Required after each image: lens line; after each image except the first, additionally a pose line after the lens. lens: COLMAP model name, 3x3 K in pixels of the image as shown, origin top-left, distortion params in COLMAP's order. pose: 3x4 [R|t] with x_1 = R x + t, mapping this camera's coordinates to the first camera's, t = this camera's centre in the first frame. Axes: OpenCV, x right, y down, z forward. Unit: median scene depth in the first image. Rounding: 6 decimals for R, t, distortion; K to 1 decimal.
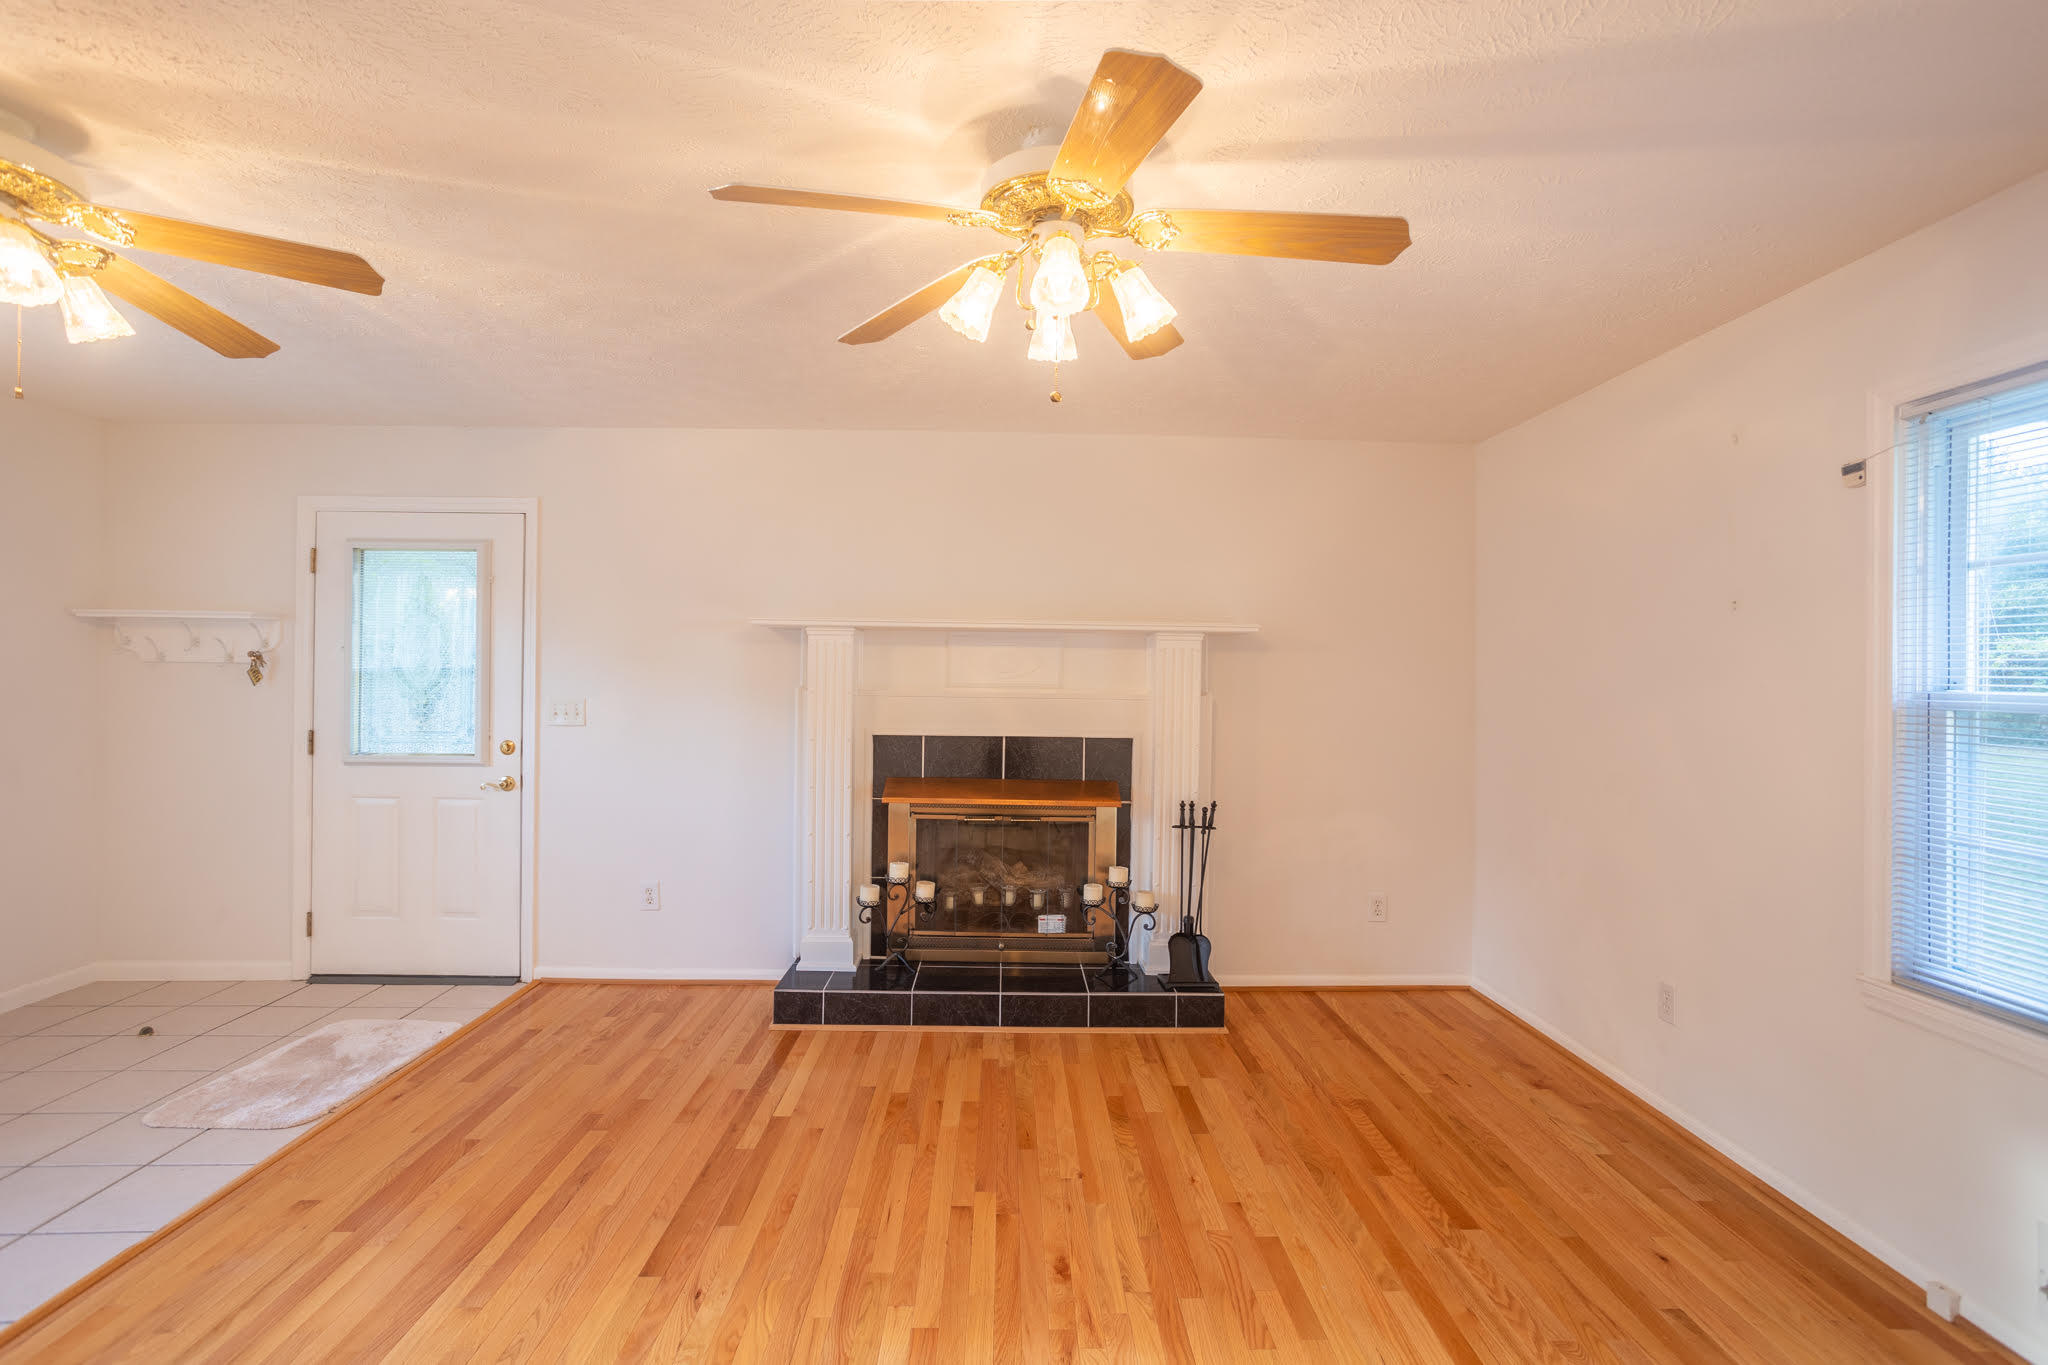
lens RADIAL K [[987.8, 0, 1024.1], [0, 987.8, 673.4], [0, 0, 1]] dist [-0.058393, 0.041144]
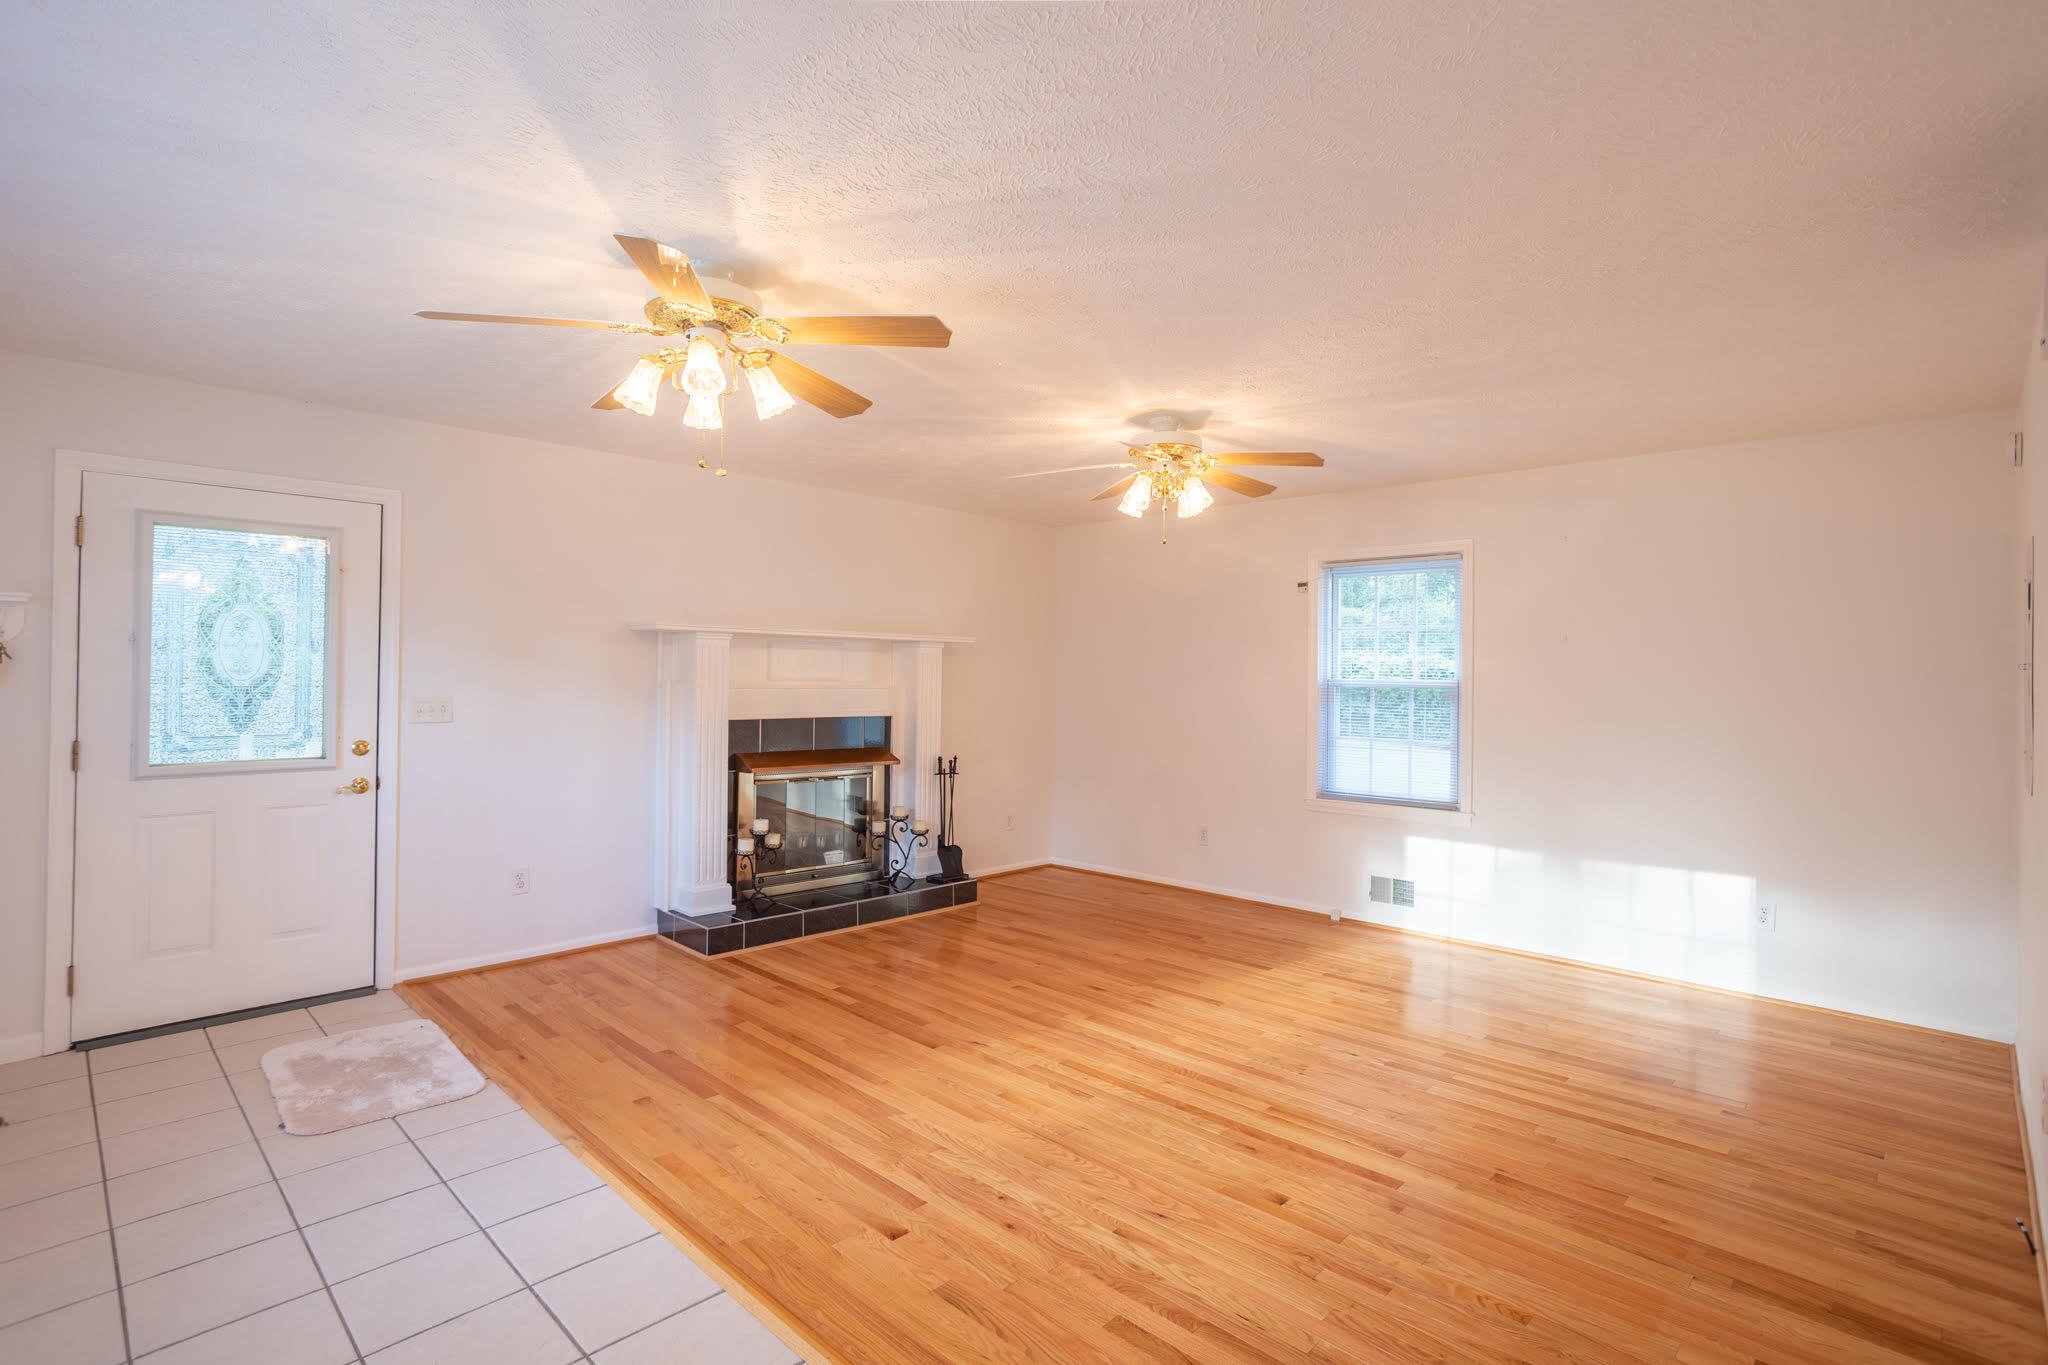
lens RADIAL K [[987.8, 0, 1024.1], [0, 987.8, 673.4], [0, 0, 1]] dist [-0.058393, 0.041144]
pose [[0.712026, -0.002578, 0.702149, -0.784978], [-0.002375, 0.999979, 0.006080, -0.004555], [-0.702149, -0.005996, 0.712004, -0.140495]]
